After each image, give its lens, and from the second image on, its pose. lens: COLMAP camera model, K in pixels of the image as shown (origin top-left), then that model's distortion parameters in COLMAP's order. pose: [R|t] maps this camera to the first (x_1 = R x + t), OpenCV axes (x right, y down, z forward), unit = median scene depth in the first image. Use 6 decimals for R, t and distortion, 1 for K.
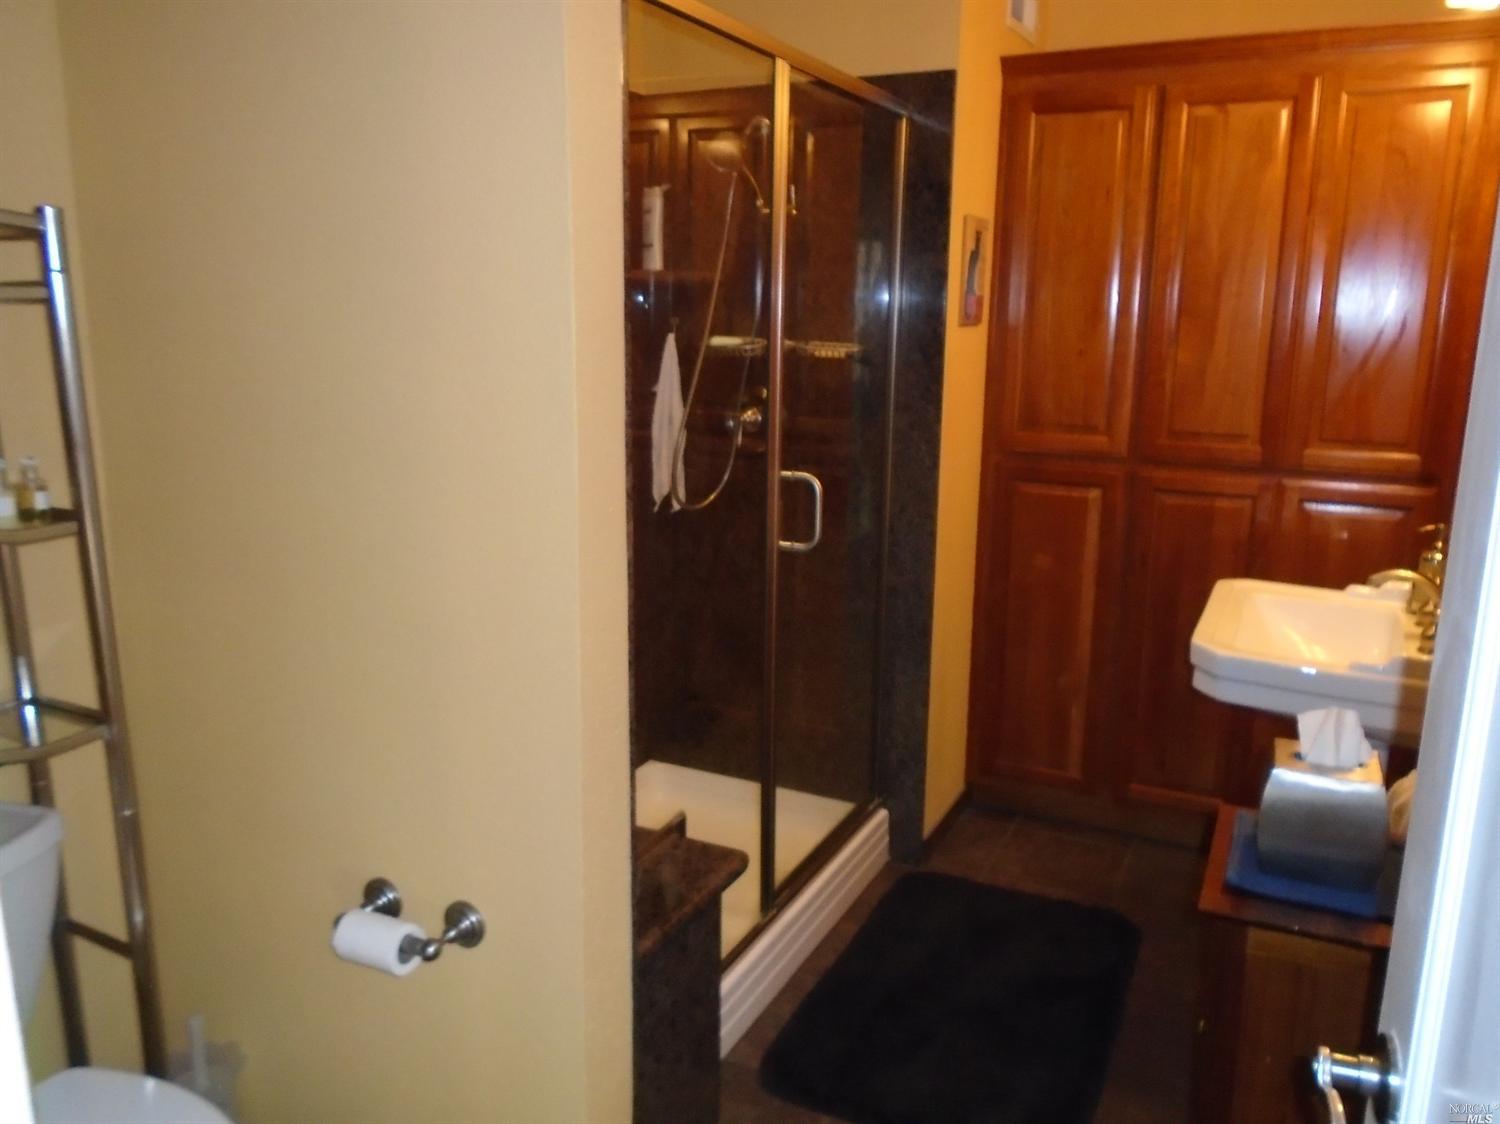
lens RADIAL K [[1151.0, 0, 763.7], [0, 1151.0, 562.7], [0, 0, 1]] dist [-0.006157, 0.005142]
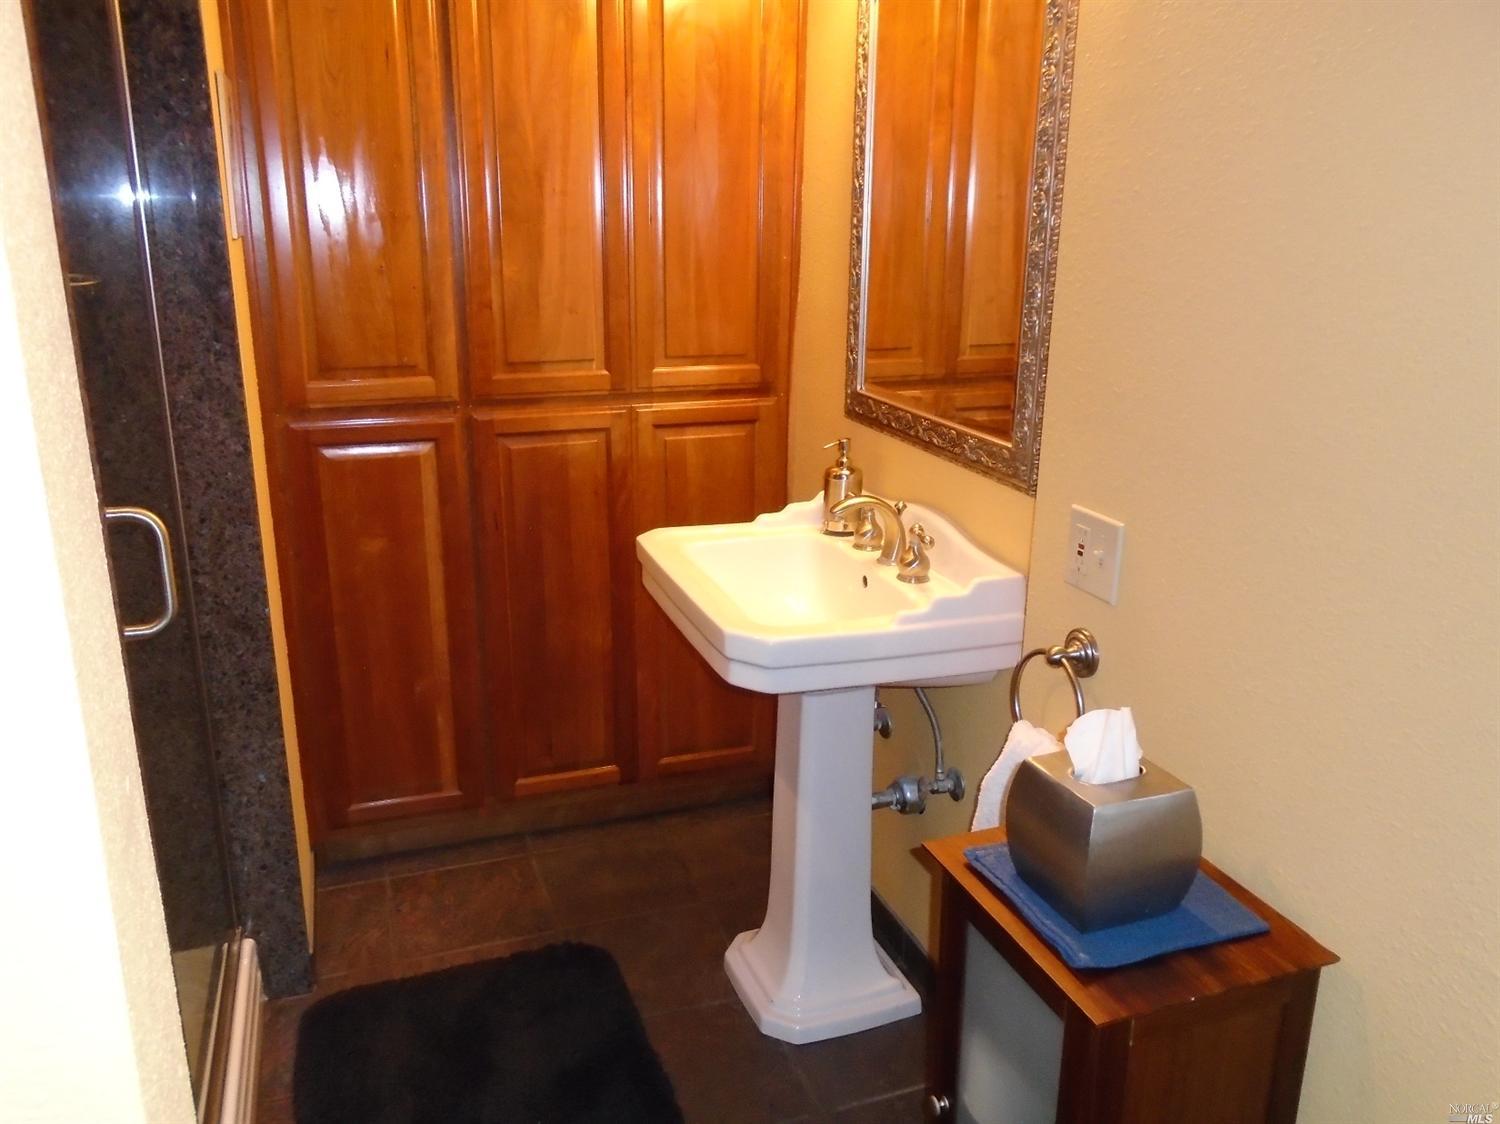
lens RADIAL K [[1151.0, 0, 735.0], [0, 1151.0, 557.1], [0, 0, 1]] dist [-0.006157, 0.005142]
pose [[0.710398, -0.209876, 0.671779, -0.112332], [0.157298, 0.977704, 0.139113, -0.068070], [-0.685997, 0.006844, 0.727572, 0.295445]]
